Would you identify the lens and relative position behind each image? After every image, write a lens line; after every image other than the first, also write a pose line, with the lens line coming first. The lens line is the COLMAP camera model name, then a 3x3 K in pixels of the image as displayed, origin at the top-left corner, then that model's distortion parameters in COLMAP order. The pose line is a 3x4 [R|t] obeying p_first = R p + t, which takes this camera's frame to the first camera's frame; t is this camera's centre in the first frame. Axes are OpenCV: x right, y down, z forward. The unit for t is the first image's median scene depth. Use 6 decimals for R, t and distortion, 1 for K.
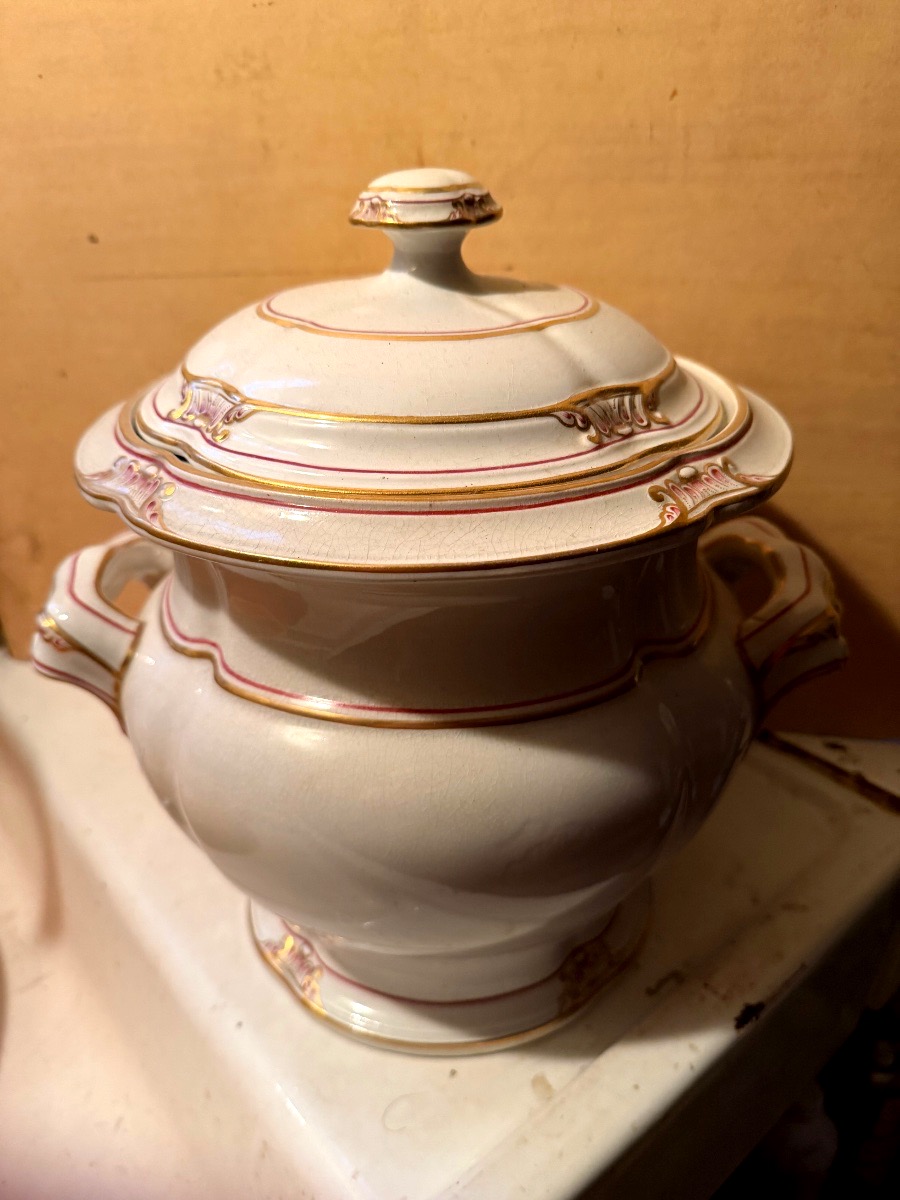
lens RADIAL K [[842.4, 0, 477.9], [0, 842.4, 600.0], [0, 0, 1]] dist [0.069217, -0.051900]
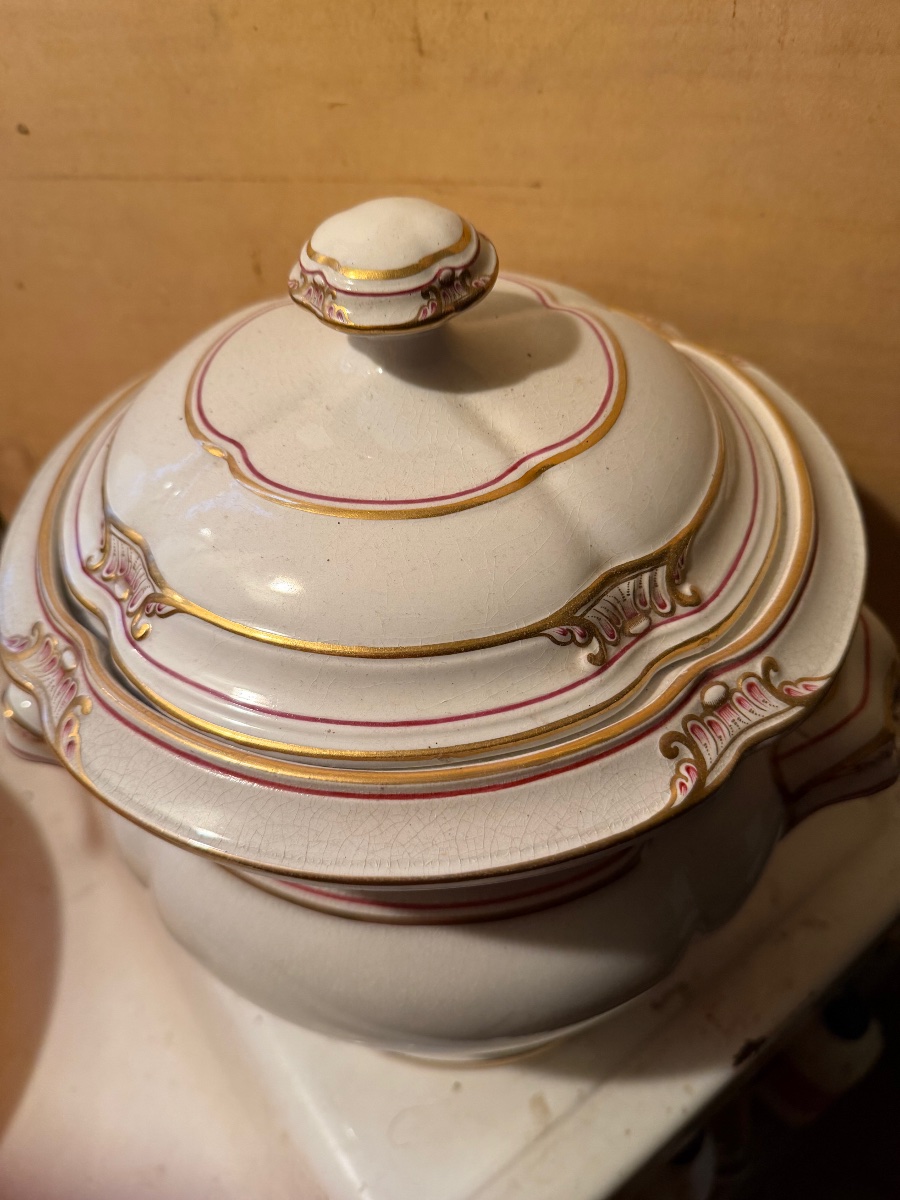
lens RADIAL K [[846.5, 0, 471.6], [0, 846.5, 581.1], [0, 0, 1]] dist [0.057075, -0.065649]
pose [[0.996780, 0.019779, -0.077707, 0.079786], [0.005216, 0.951053, 0.308982, -0.493288], [0.080015, -0.308393, 0.947888, 0.257756]]
